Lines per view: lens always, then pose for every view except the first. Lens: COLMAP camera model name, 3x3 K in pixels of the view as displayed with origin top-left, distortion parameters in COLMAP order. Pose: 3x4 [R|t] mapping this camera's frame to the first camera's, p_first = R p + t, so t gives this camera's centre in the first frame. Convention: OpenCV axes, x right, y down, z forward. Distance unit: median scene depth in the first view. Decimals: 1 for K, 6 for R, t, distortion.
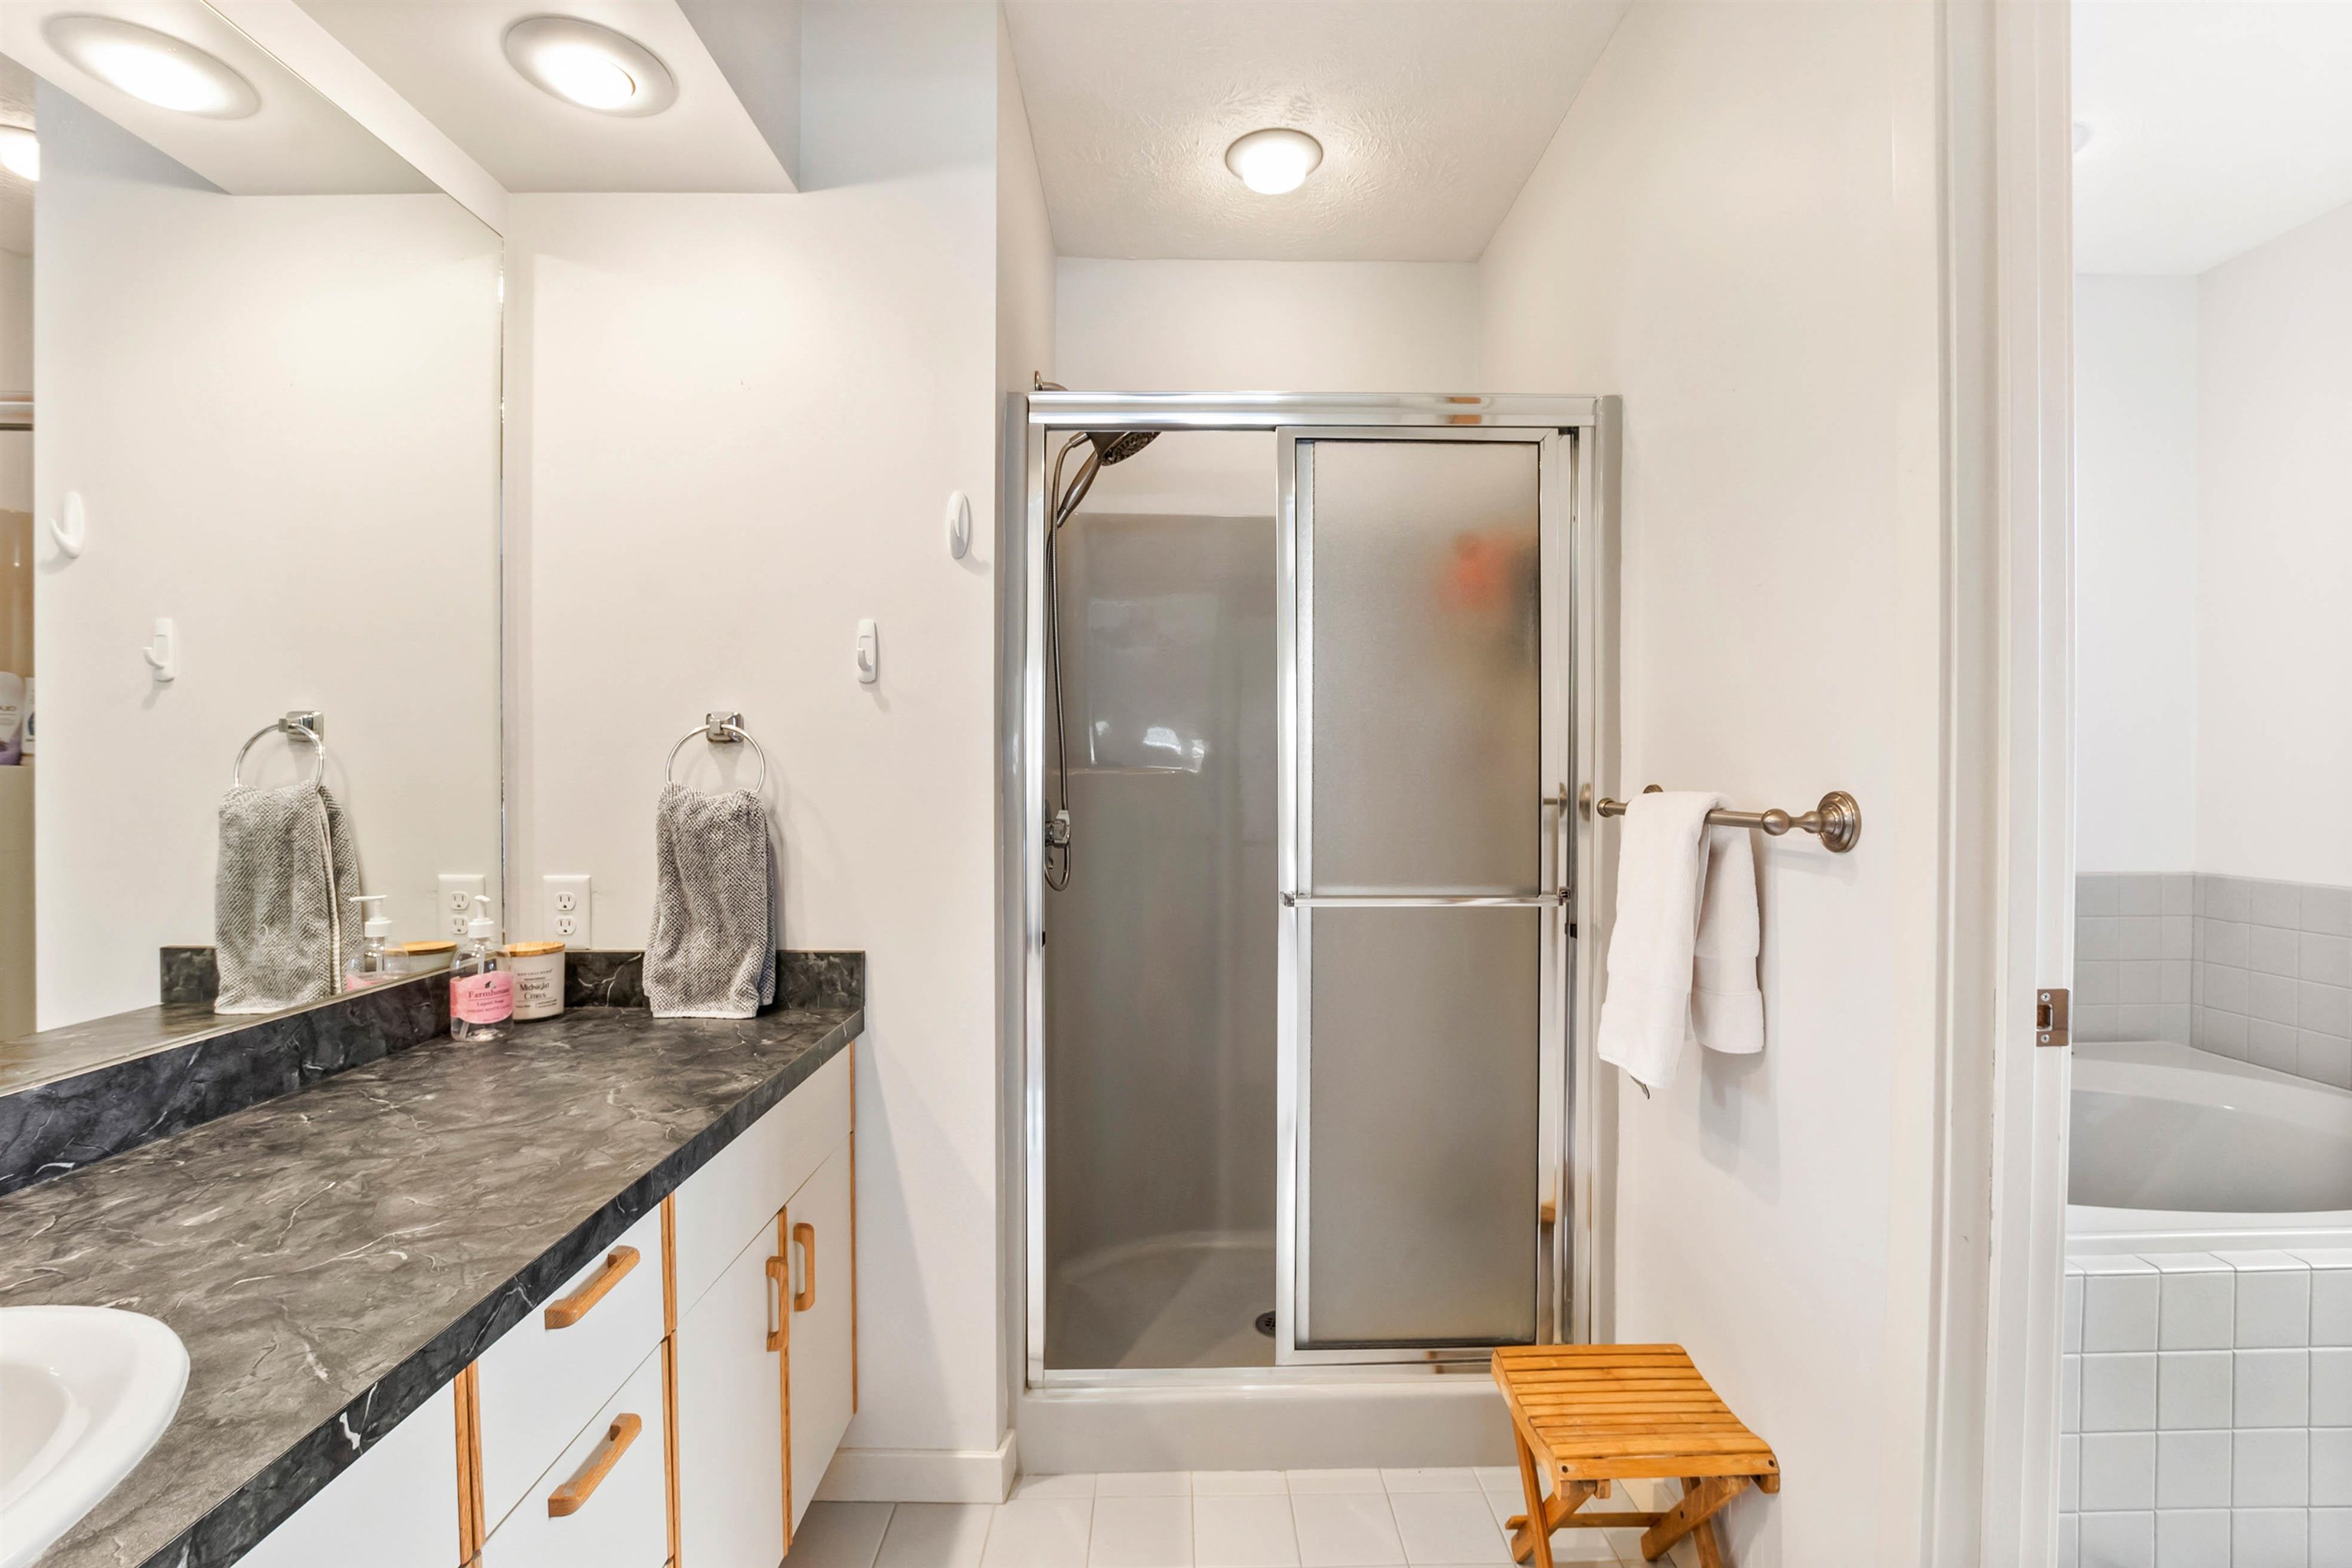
lens RADIAL K [[1068.8, 0, 1175.2], [0, 1068.8, 774.9], [0, 0, 1]] dist [-0.027318, 0.005752]
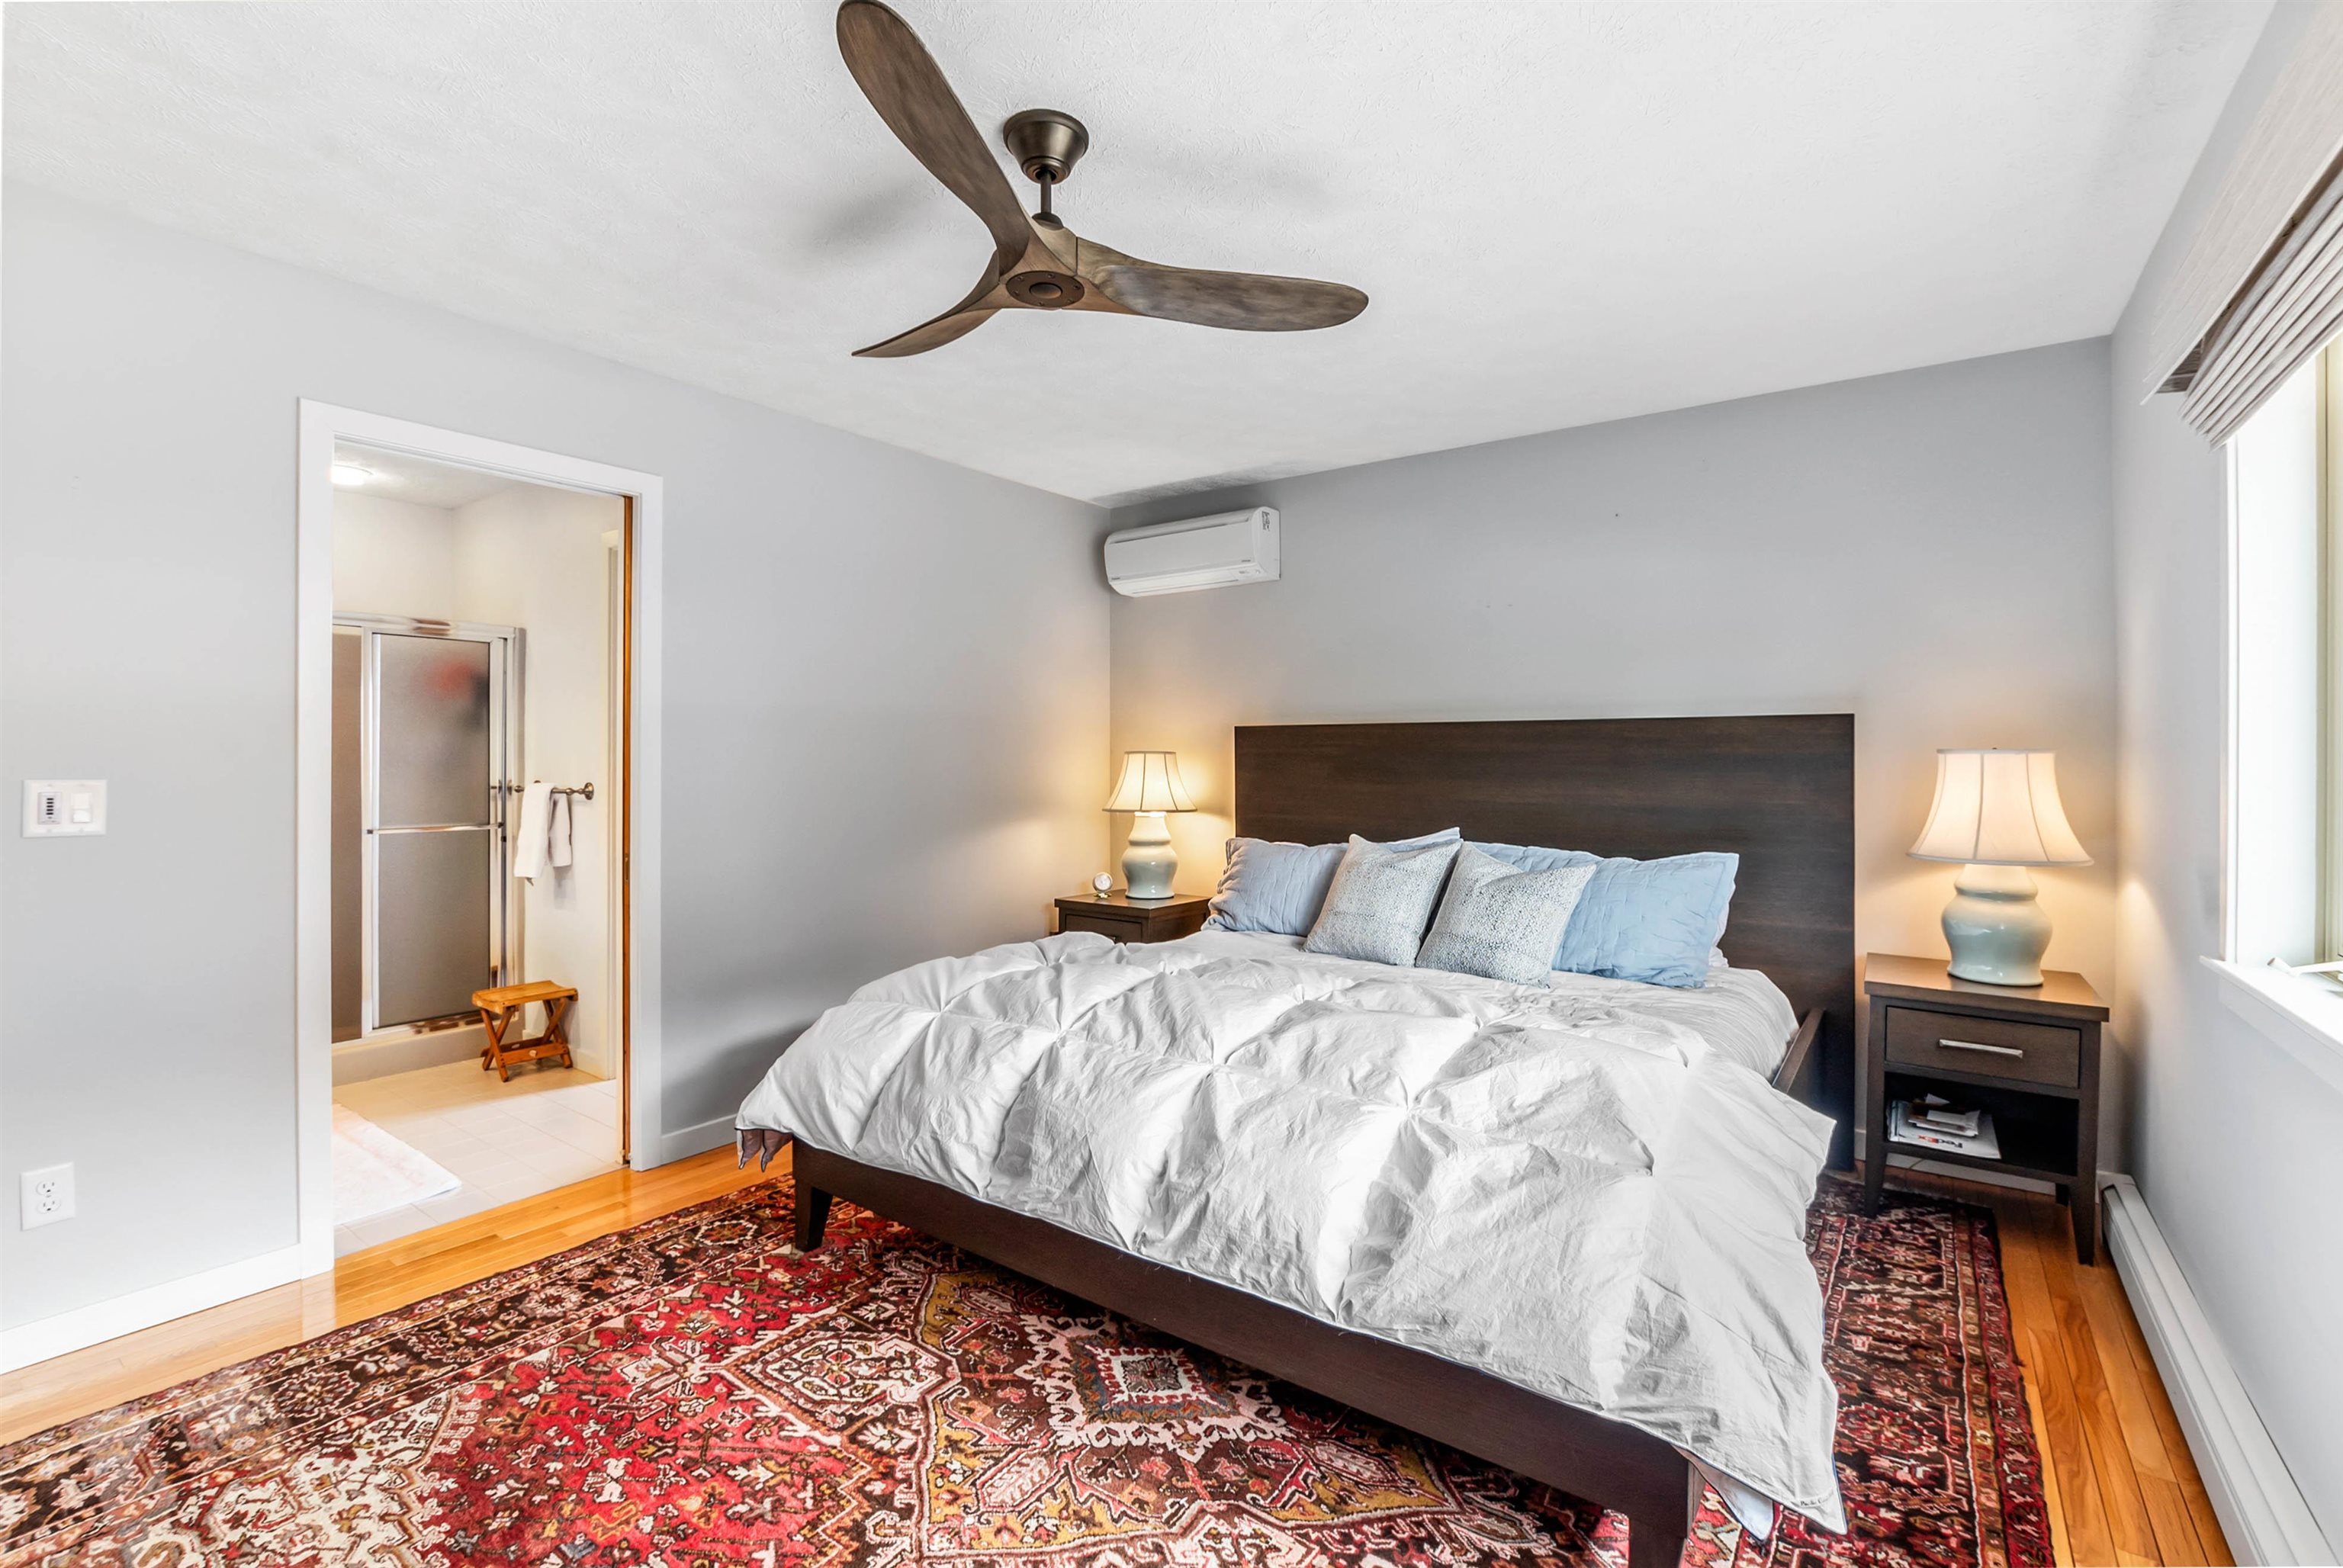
lens RADIAL K [[1017.7, 0, 1166.7], [0, 1017.7, 761.3], [0, 0, 1]] dist [-0.002271, 0.000301]
pose [[0.600122, -0.004010, 0.799898, -0.659756], [0.002783, 0.999992, 0.002925, -0.042124], [-0.799904, 0.000471, 0.600128, -1.836195]]
